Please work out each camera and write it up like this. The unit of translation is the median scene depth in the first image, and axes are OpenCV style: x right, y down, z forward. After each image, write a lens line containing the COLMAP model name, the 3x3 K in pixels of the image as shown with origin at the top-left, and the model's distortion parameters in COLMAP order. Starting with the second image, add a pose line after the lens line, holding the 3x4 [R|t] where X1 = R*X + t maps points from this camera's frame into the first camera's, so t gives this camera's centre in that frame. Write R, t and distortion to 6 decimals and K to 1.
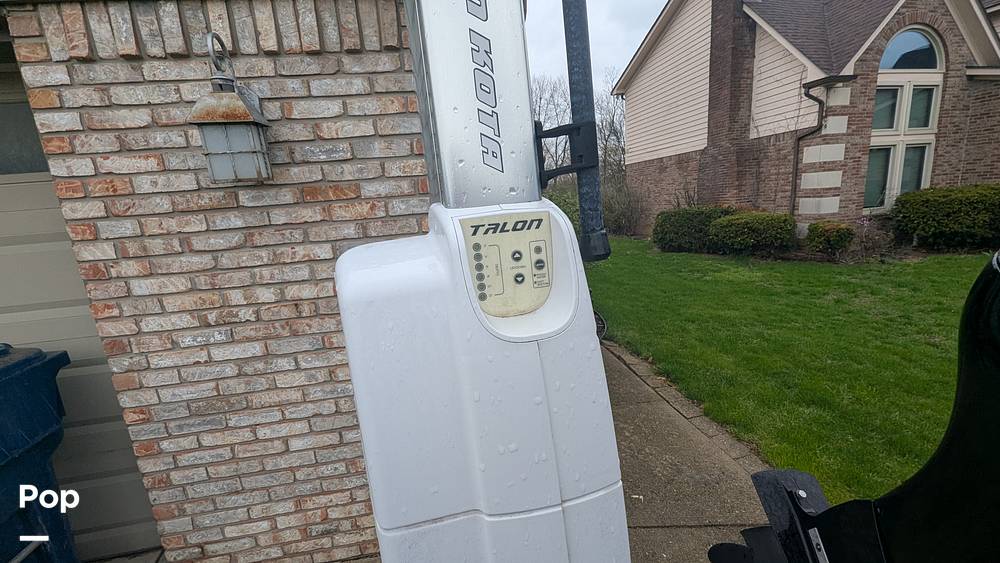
lens RADIAL K [[412.3, 0, 498.8], [0, 412.3, 289.4], [0, 0, 1]] dist [0.000929, -0.002493]
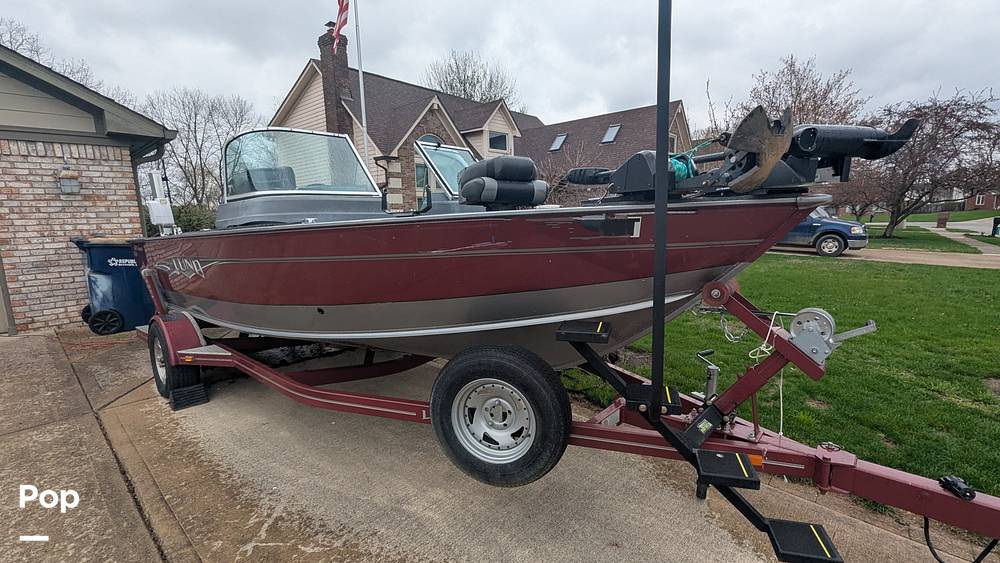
lens RADIAL K [[446.4, 0, 499.3], [0, 446.4, 288.4], [0, 0, 1]] dist [0.000492, -0.000499]
pose [[0.781401, -0.049065, 0.622098, -0.124173], [0.105982, 0.992856, -0.054814, 0.984974], [-0.614964, 0.108762, 0.781019, -3.561496]]
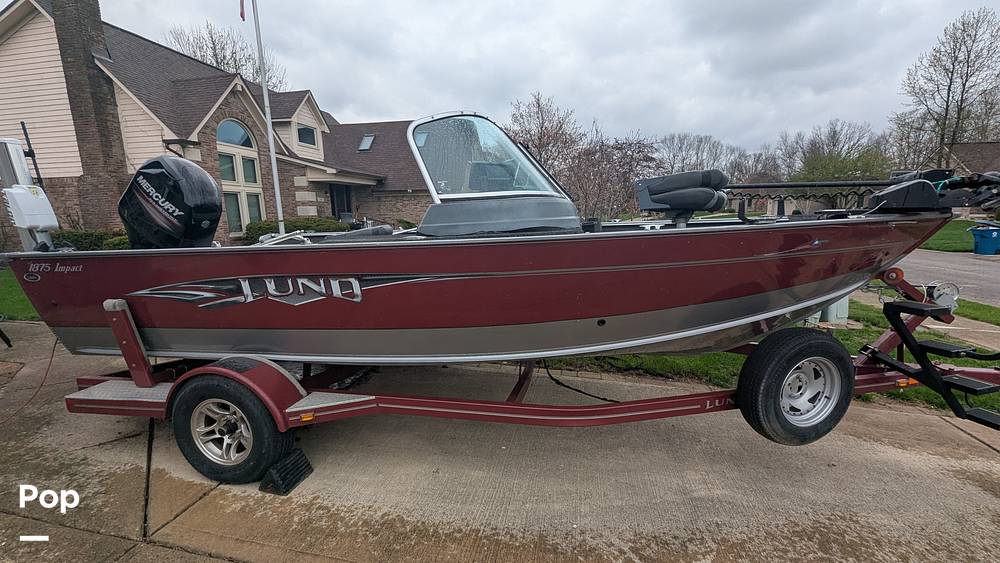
lens RADIAL K [[412.2, 0, 499.5], [0, 412.2, 289.0], [0, 0, 1]] dist [0.000325, -0.000287]
pose [[0.348435, -0.108710, 0.931007, -0.973181], [0.190802, 0.980682, 0.043101, 0.692159], [-0.917708, 0.162620, 0.362446, -2.194685]]
